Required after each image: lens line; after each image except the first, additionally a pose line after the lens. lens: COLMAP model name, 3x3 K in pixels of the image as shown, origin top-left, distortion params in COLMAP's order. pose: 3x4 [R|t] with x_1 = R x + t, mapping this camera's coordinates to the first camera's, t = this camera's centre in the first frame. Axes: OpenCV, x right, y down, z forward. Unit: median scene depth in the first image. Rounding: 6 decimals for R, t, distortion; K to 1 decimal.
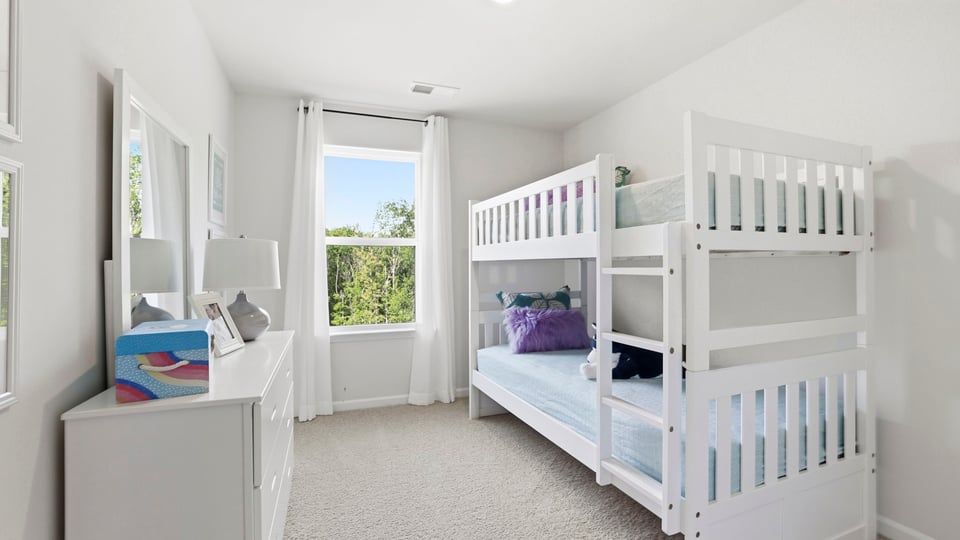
lens RADIAL K [[424.0, 0, 478.5], [0, 424.0, 267.7], [0, 0, 1]] dist [-0.049962, 0.019668]
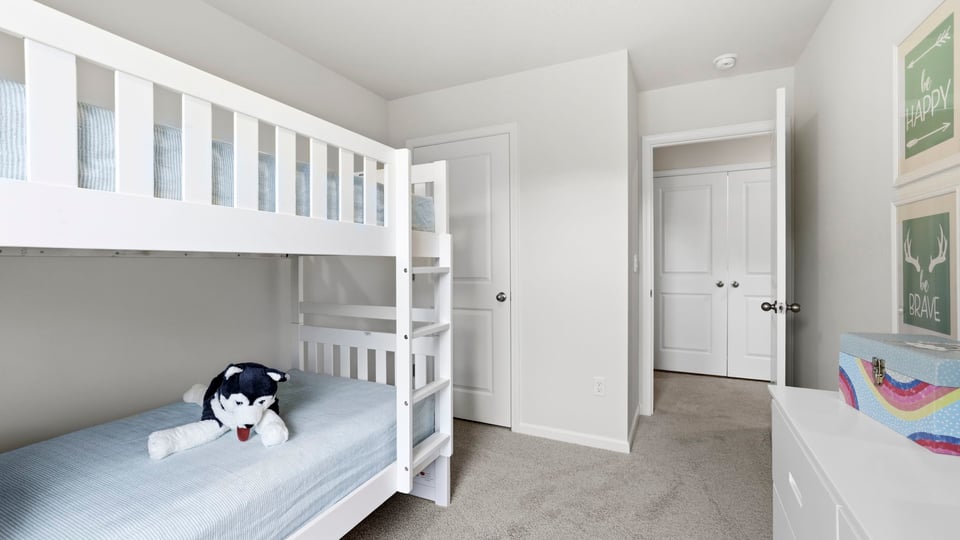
lens RADIAL K [[424.0, 0, 478.5], [0, 424.0, 267.7], [0, 0, 1]] dist [-0.049962, 0.019668]
pose [[-0.703490, 0.005828, 0.710682, -0.421087], [0.010167, 0.999947, 0.001864, 0.001060], [-0.710633, 0.008537, -0.703511, 1.291273]]
